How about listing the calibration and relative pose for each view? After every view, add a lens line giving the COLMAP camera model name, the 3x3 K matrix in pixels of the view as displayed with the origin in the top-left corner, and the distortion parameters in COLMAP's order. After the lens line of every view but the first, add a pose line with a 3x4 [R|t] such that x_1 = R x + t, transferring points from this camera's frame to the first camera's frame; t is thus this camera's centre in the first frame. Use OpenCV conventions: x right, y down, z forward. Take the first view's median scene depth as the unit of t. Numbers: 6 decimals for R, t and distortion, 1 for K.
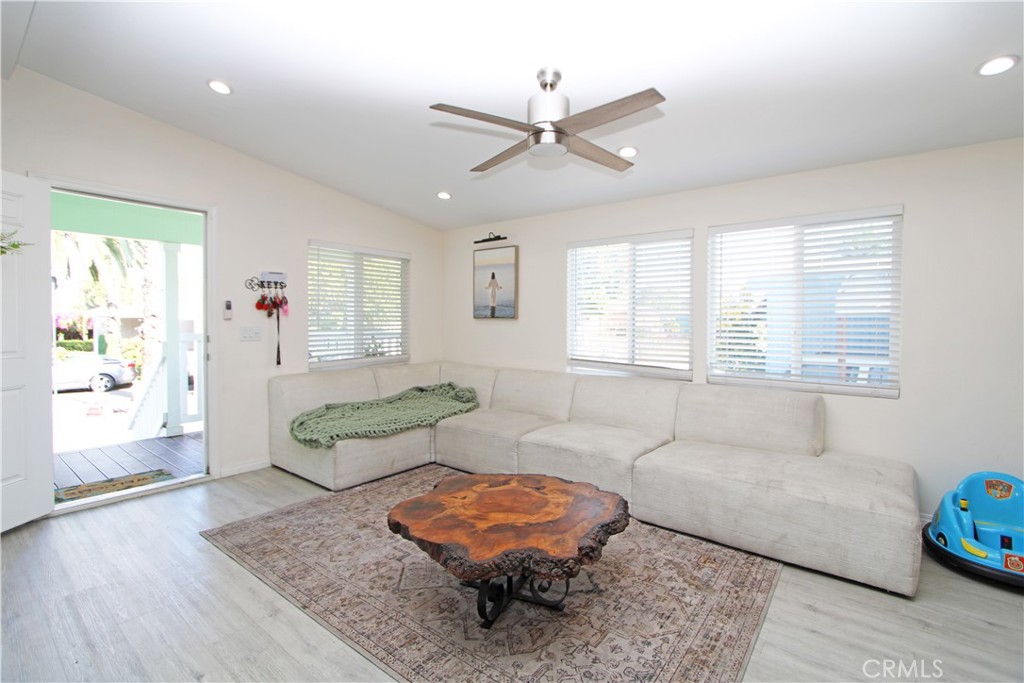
lens RADIAL K [[467.3, 0, 512.3], [0, 467.3, 328.5], [0, 0, 1]] dist [-0.013562, 0.000373]
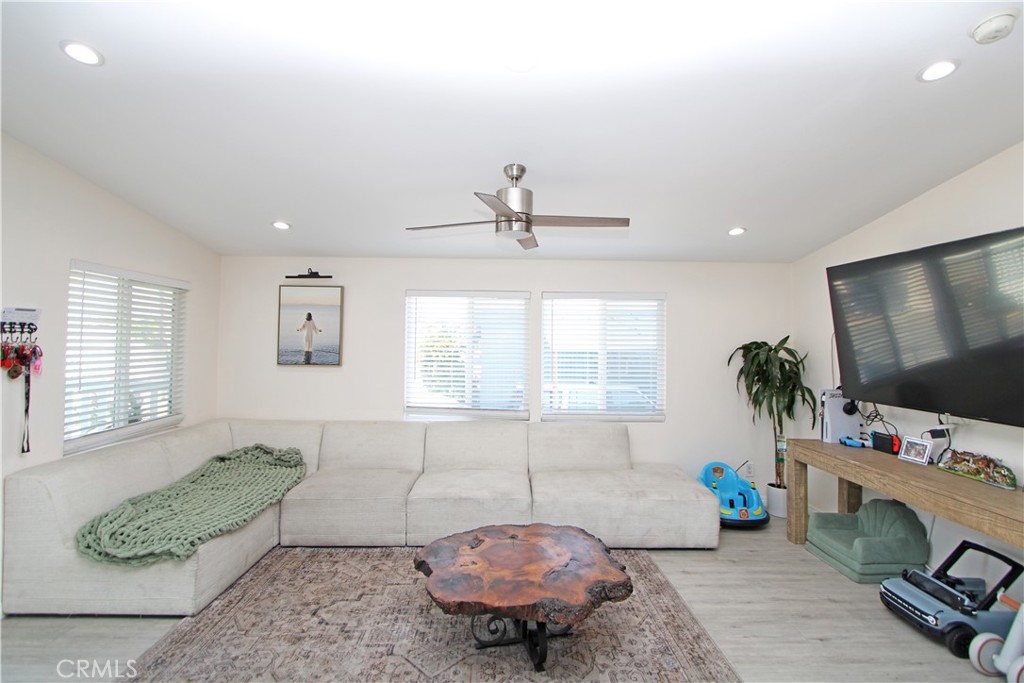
lens RADIAL K [[495.1, 0, 511.1], [0, 495.1, 331.5], [0, 0, 1]] dist [-0.008706, -0.000928]
pose [[0.772865, 0.020406, 0.634242, -0.470487], [0.003786, 0.999317, -0.036766, -0.068911], [-0.634559, 0.030816, 0.772260, 0.055422]]
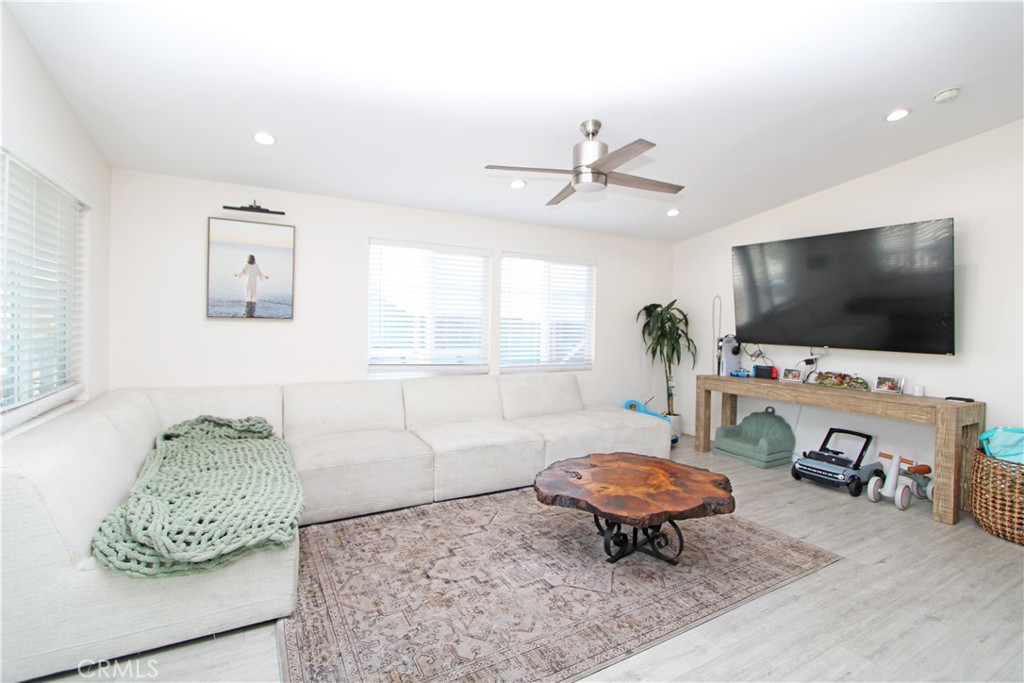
lens RADIAL K [[467.3, 0, 508.6], [0, 467.3, 332.0], [0, 0, 1]] dist [-0.013562, 0.000373]
pose [[0.389317, -0.013040, 0.921011, -0.767811], [-0.000265, 0.999898, 0.014270, -0.015695], [-0.921104, -0.005800, 0.389274, 0.494063]]
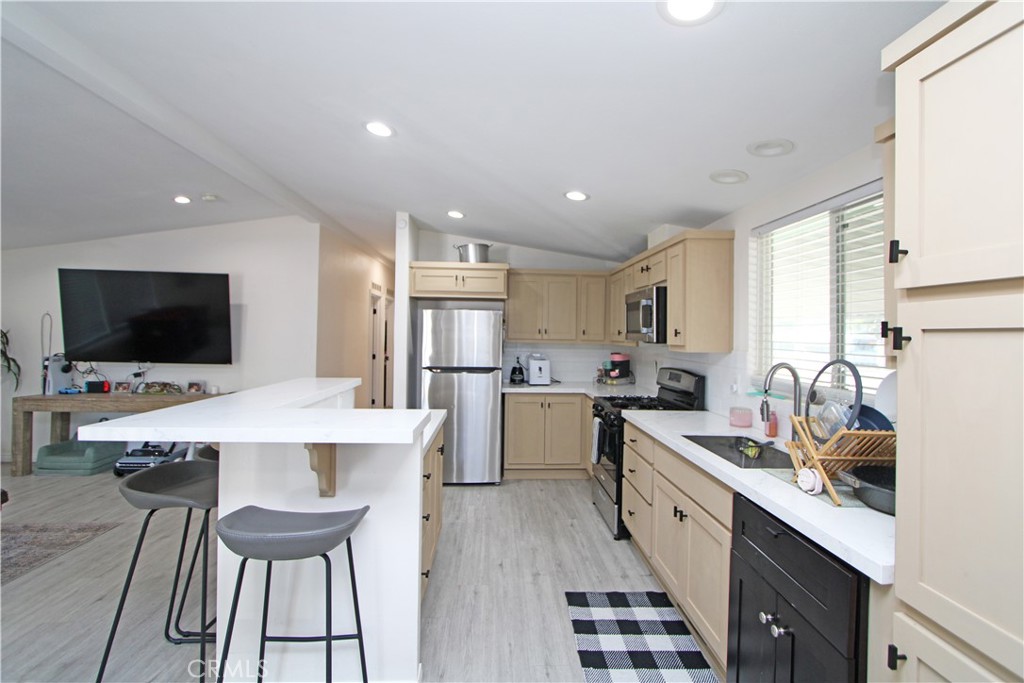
lens RADIAL K [[467.3, 0, 518.4], [0, 467.3, 326.2], [0, 0, 1]] dist [-0.013562, 0.000373]
pose [[-0.662641, -0.000423, 0.748937, -1.193829], [-0.004006, 0.999988, -0.002980, -0.070718], [-0.748926, -0.004975, -0.662635, 0.313049]]
